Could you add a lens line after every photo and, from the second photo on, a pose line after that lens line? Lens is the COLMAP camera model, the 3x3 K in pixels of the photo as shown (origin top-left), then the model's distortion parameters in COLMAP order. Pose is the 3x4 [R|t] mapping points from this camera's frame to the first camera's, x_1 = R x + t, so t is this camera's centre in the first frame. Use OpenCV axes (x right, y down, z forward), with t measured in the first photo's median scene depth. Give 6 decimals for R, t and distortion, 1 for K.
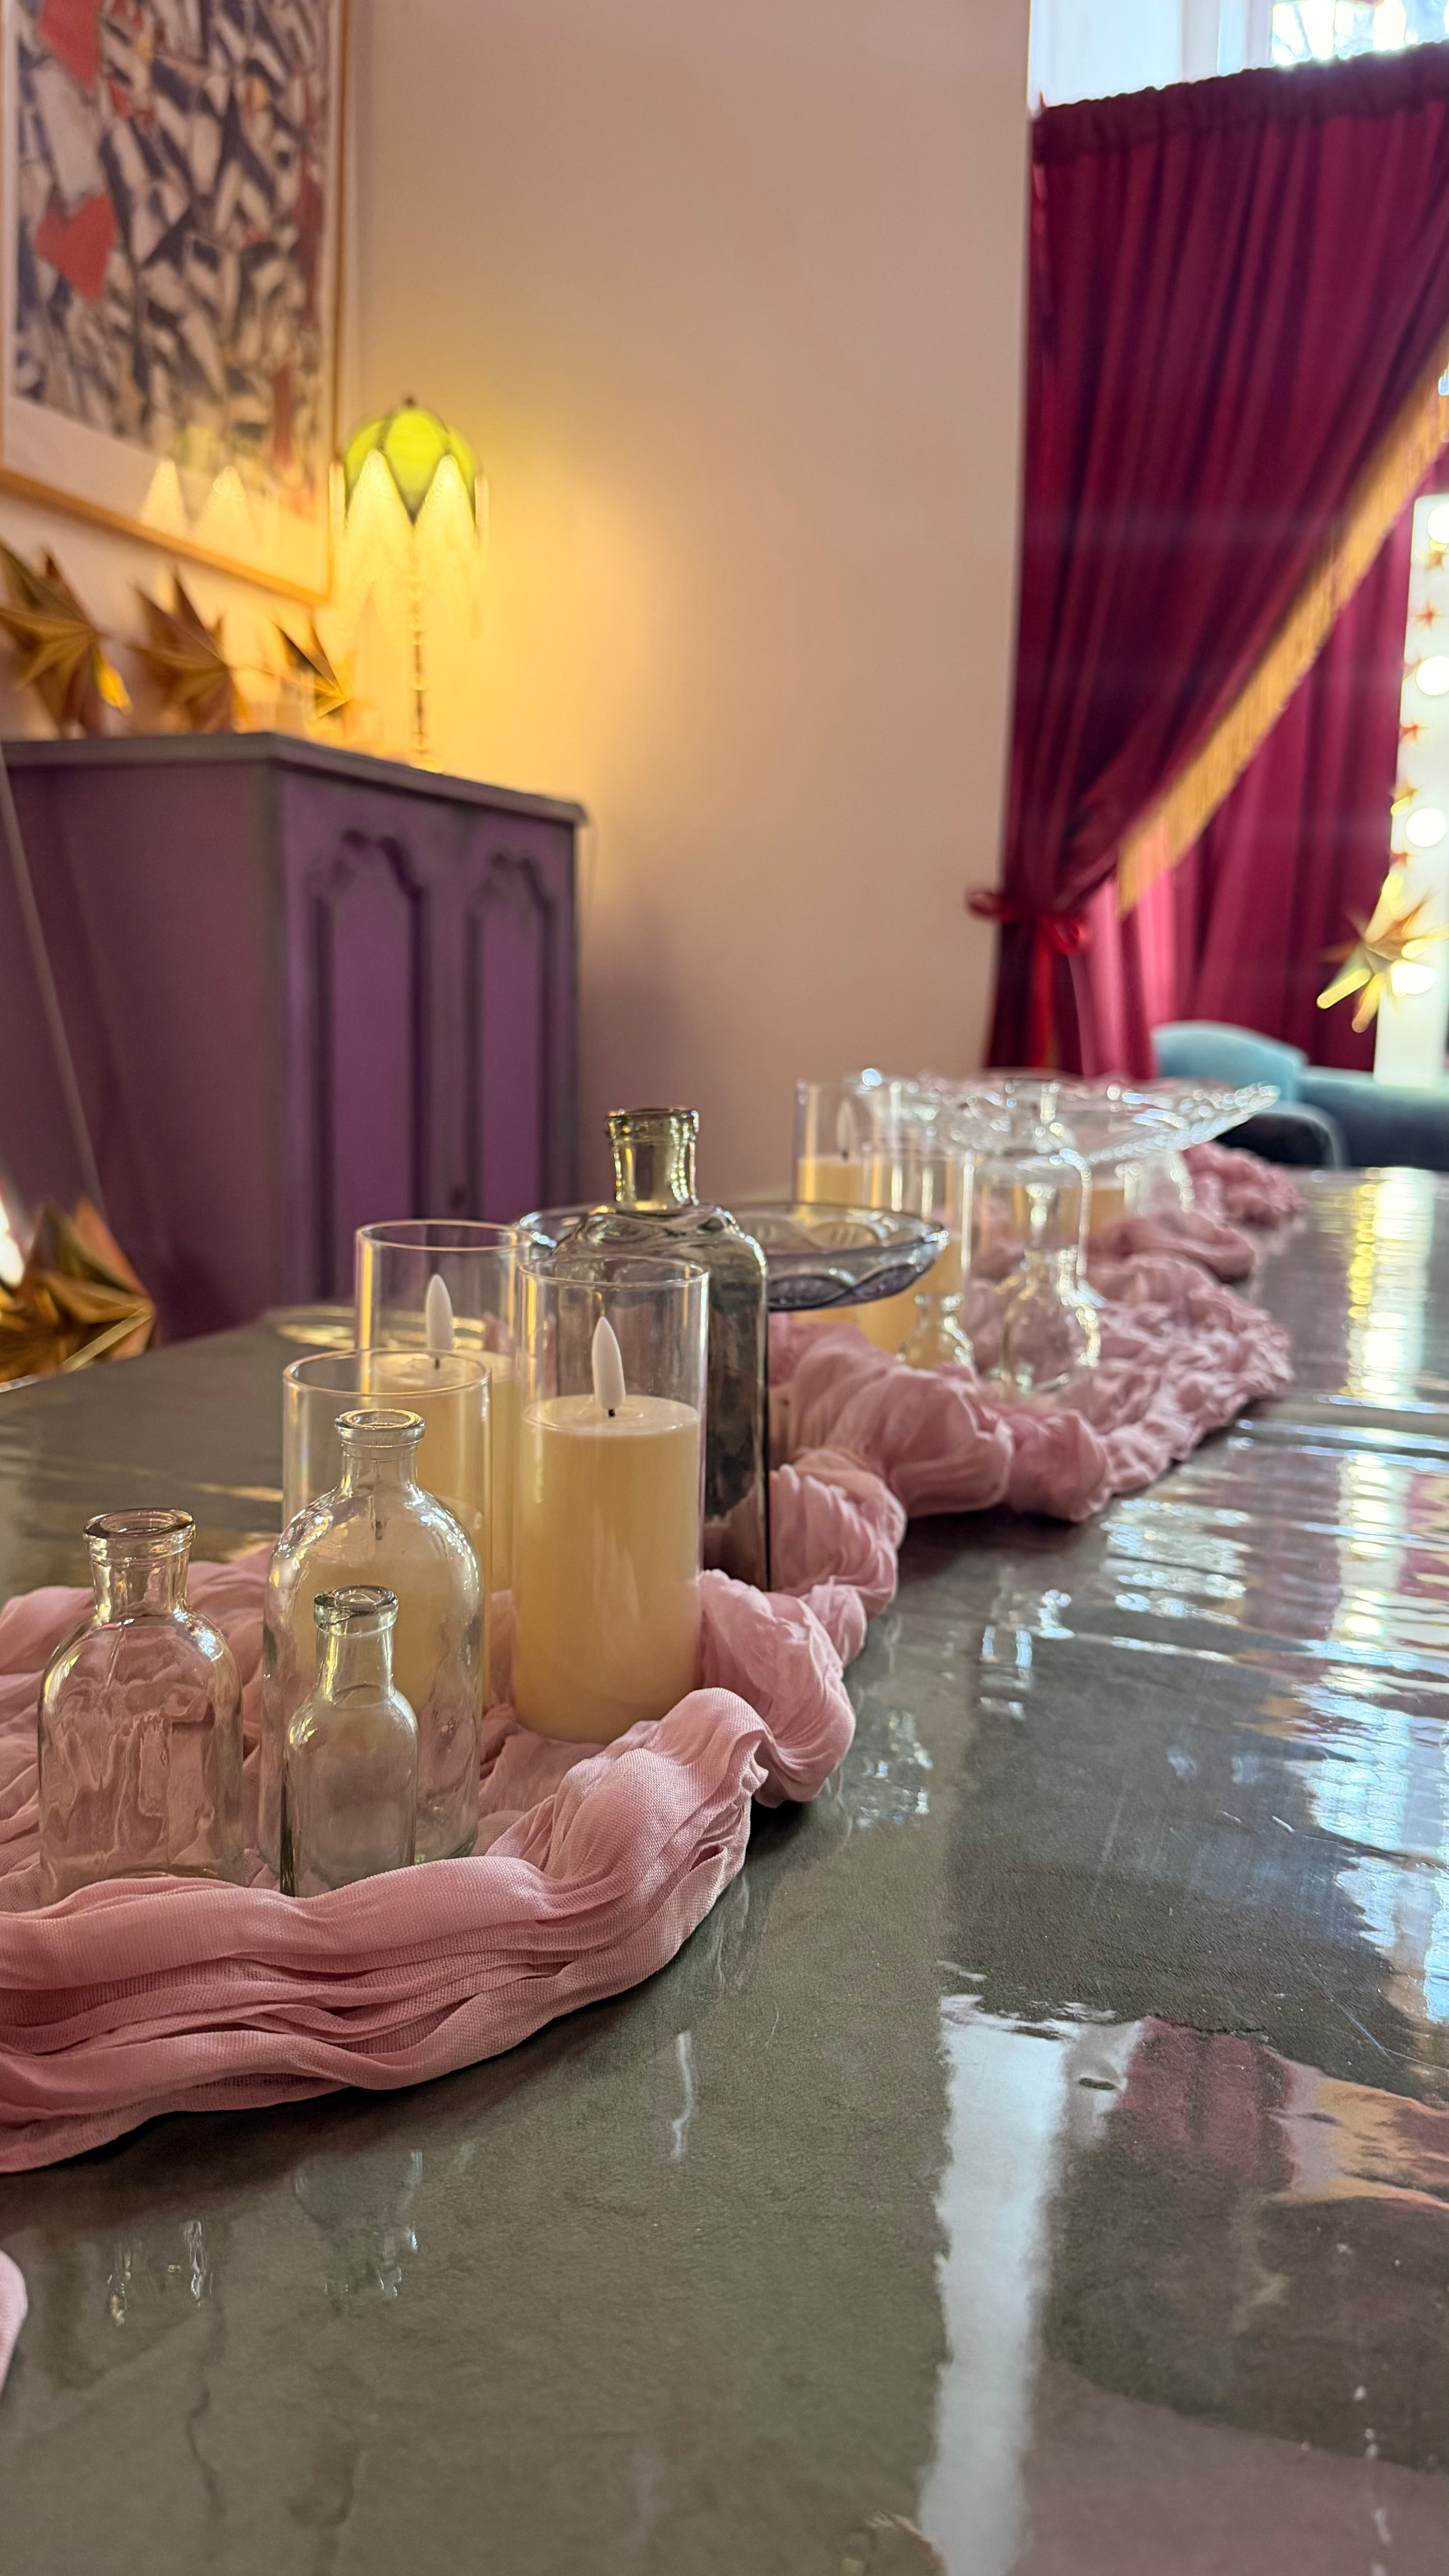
lens RADIAL K [[1895.2, 0, 734.2], [0, 1895.2, 1298.1], [0, 0, 1]] dist [-0.011663, -0.012687]
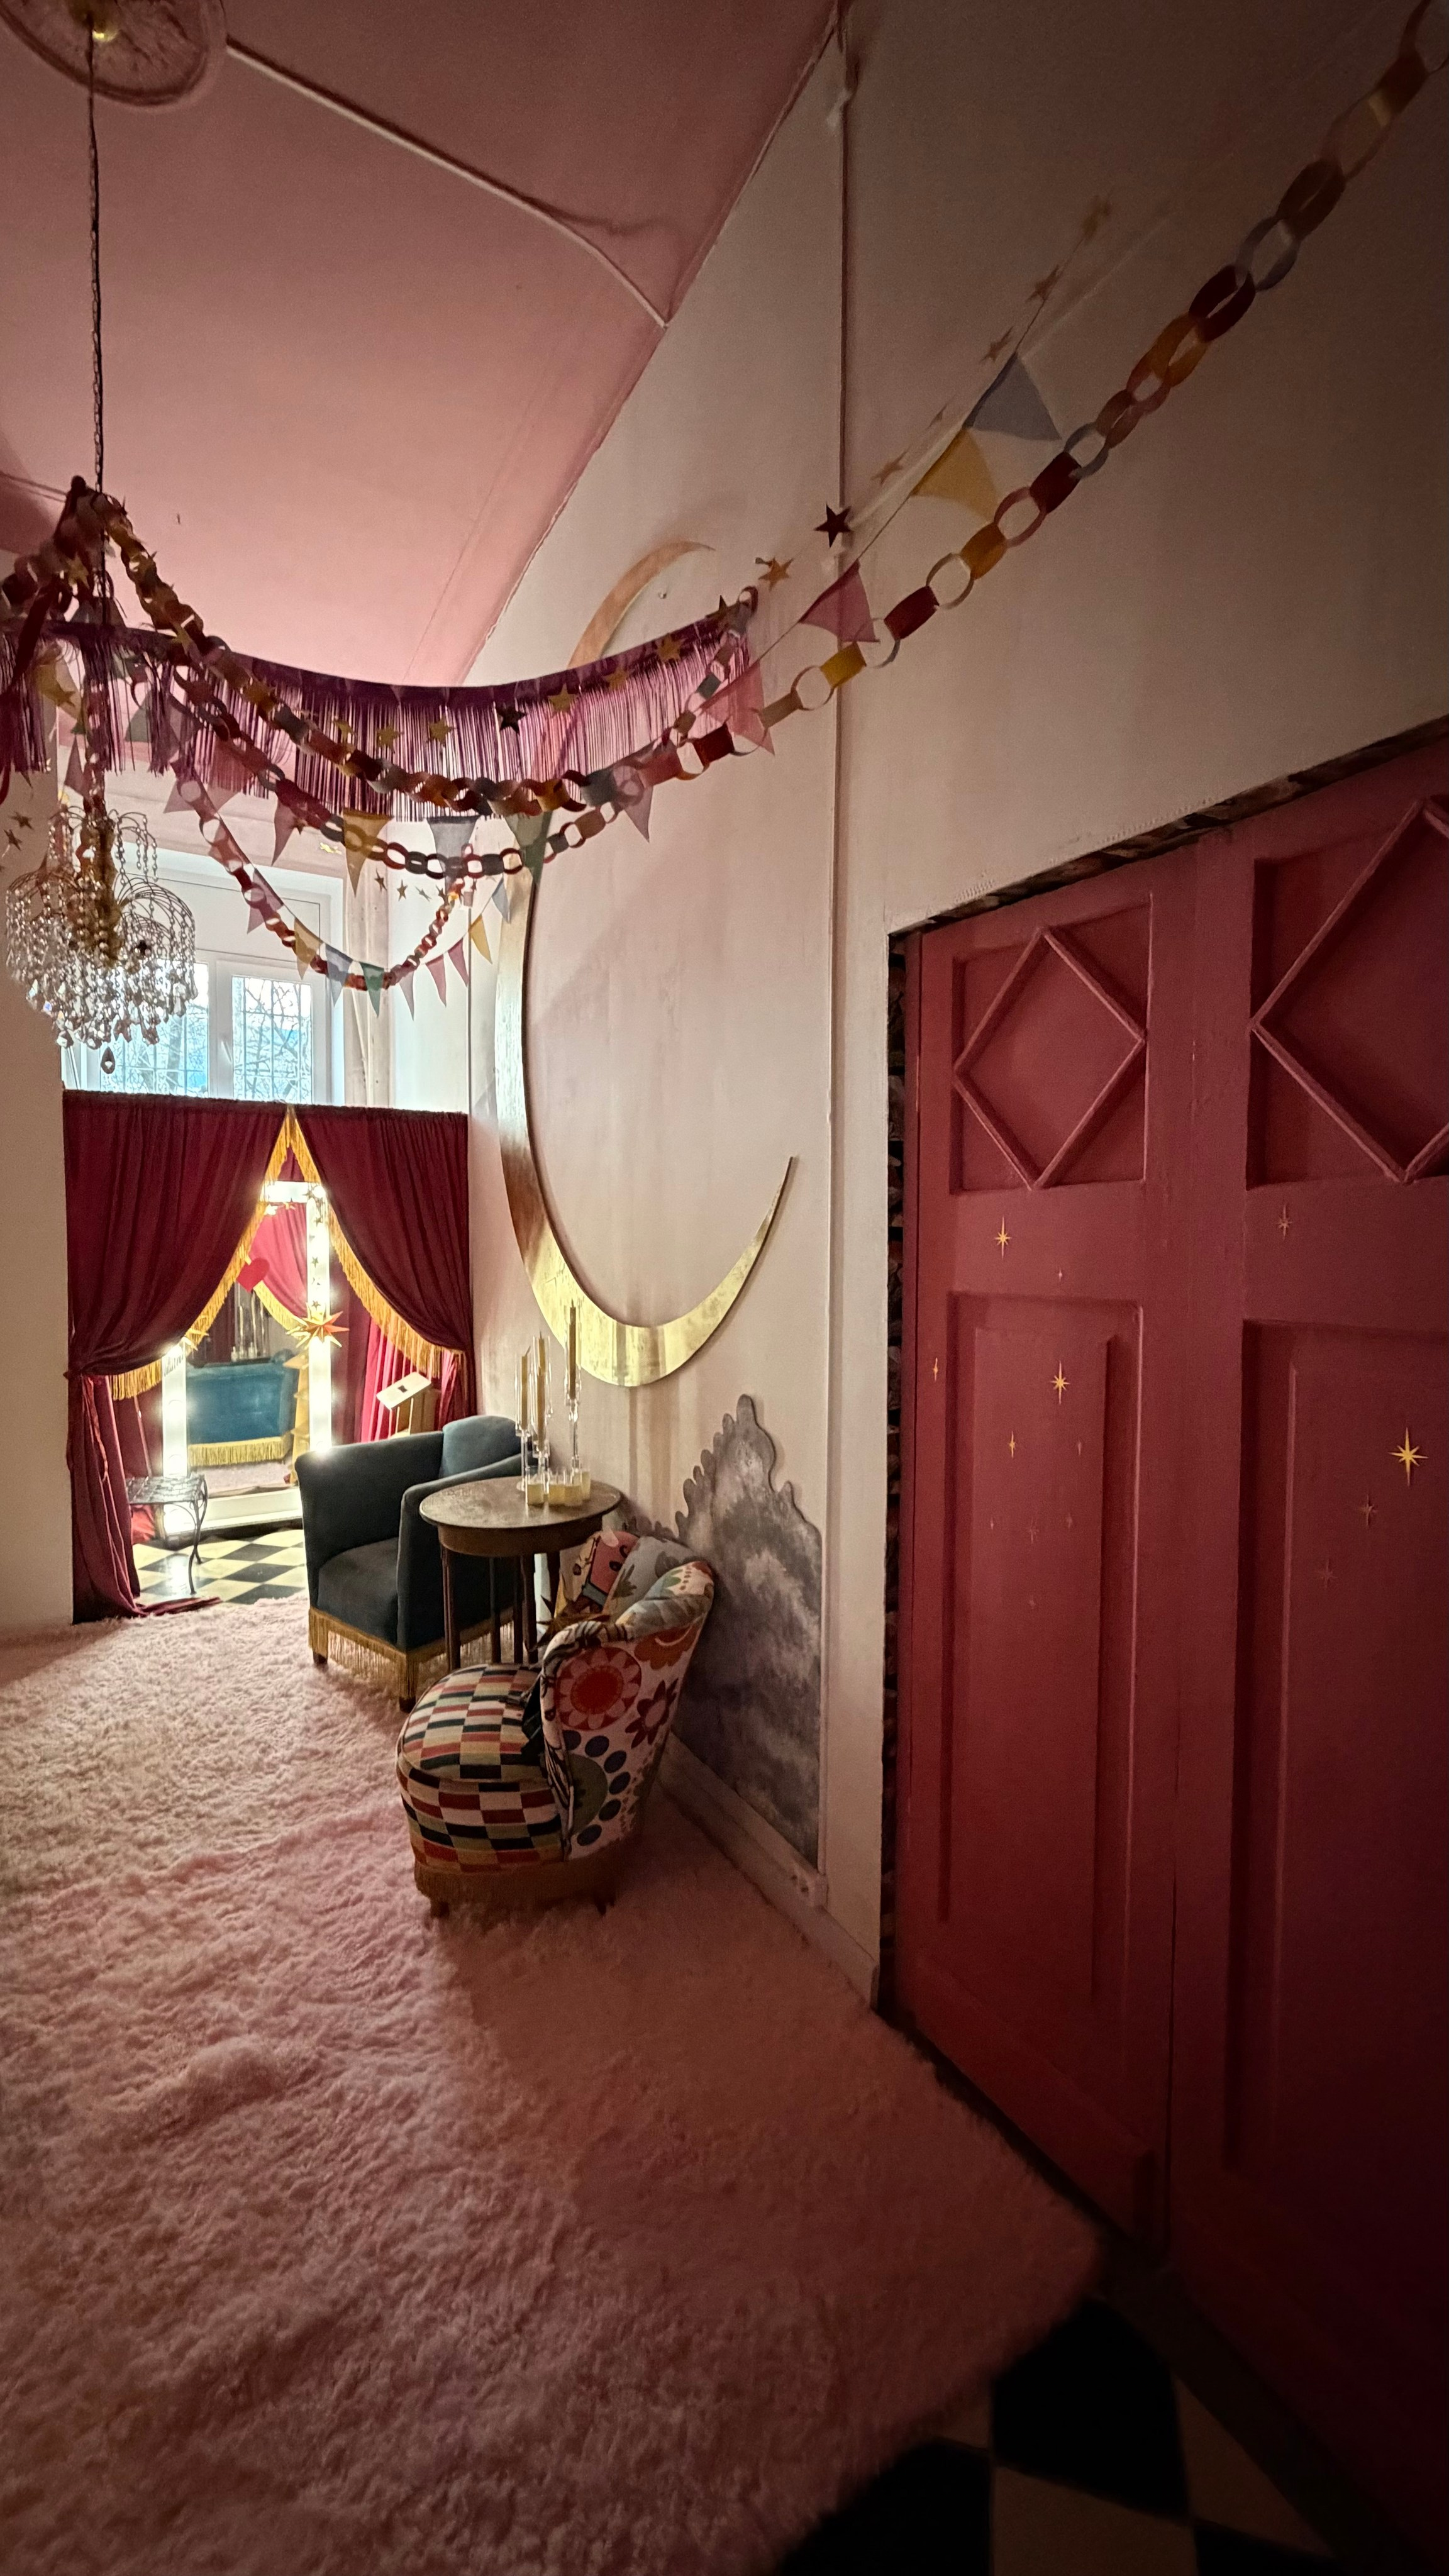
lens RADIAL K [[1039.5, 0, 734.5], [0, 1039.5, 1277.0], [0, 0, 1]] dist [-0.000170, 0.000433]
pose [[0.624107, -0.044850, 0.780051, -0.443952], [0.133371, 0.989814, -0.049798, -0.142378], [-0.769872, 0.135115, 0.623732, -0.721850]]
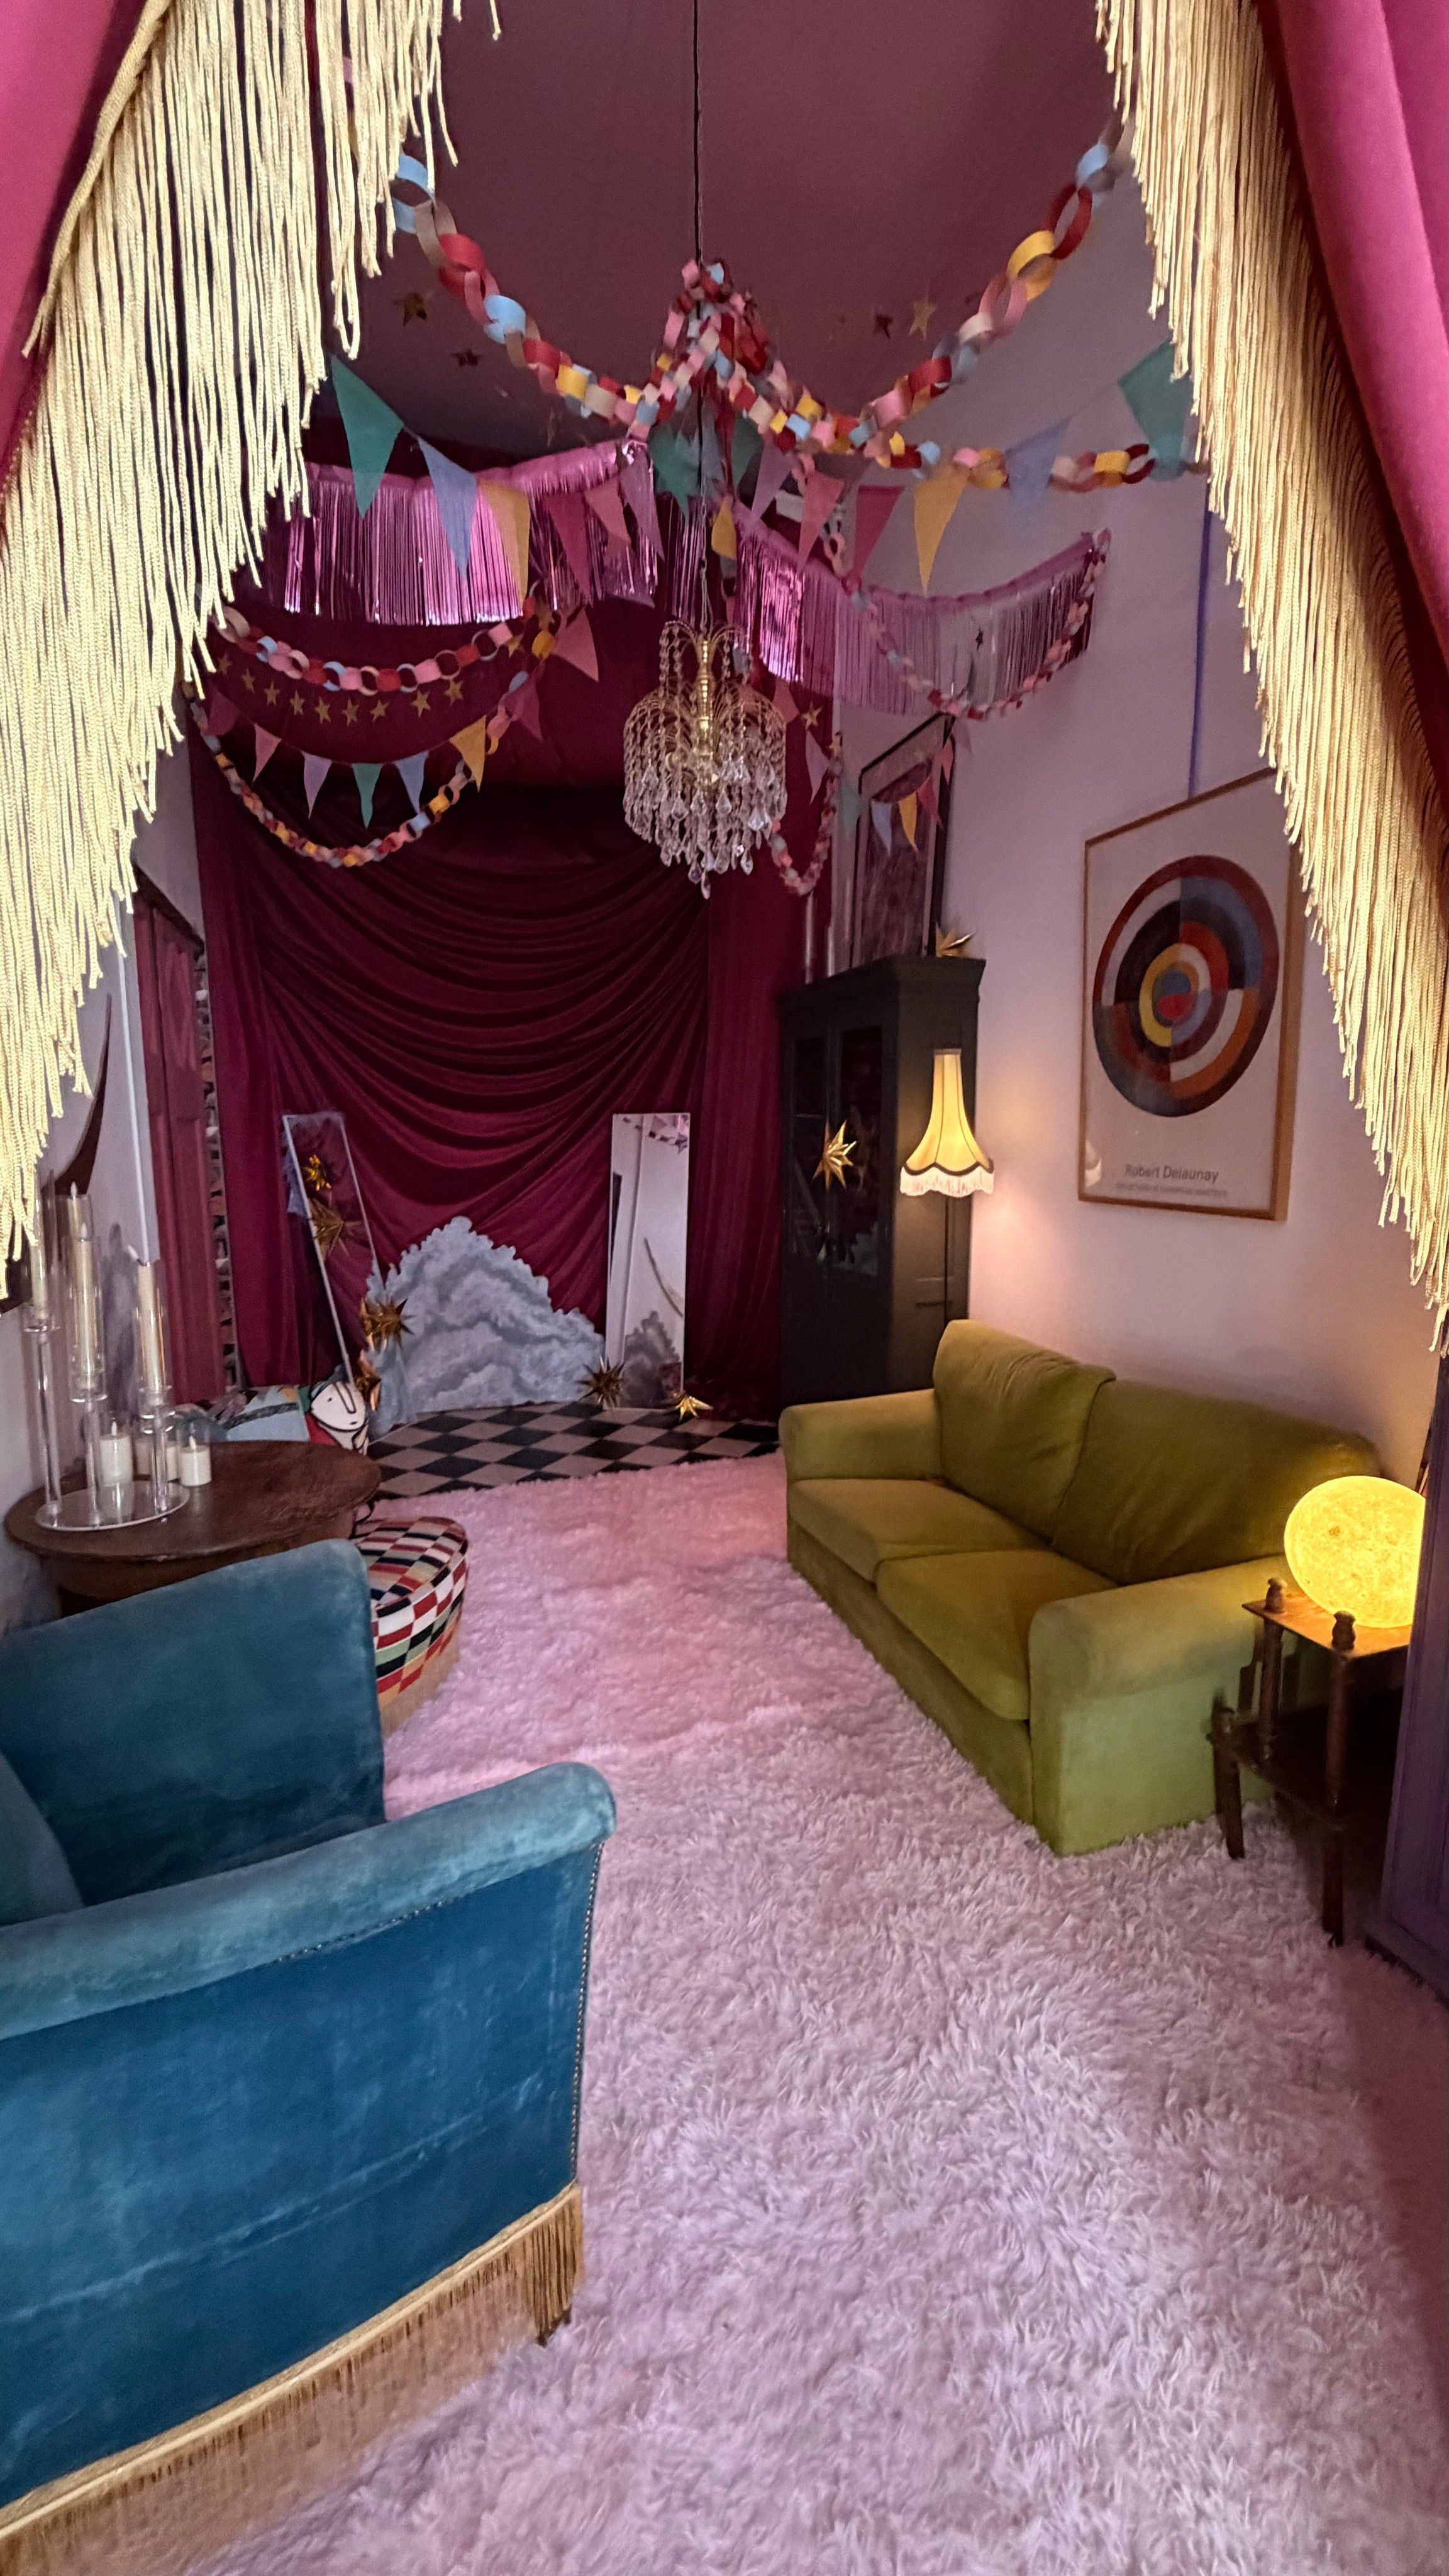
lens RADIAL K [[1039.5, 0, 719.2], [0, 1039.5, 1274.5], [0, 0, 1]] dist [-0.000170, 0.000433]
pose [[-0.767347, 0.076724, -0.636625, 0.544305], [-0.112644, 0.961248, 0.251621, -0.351711], [0.631260, 0.264793, -0.728969, 1.028799]]
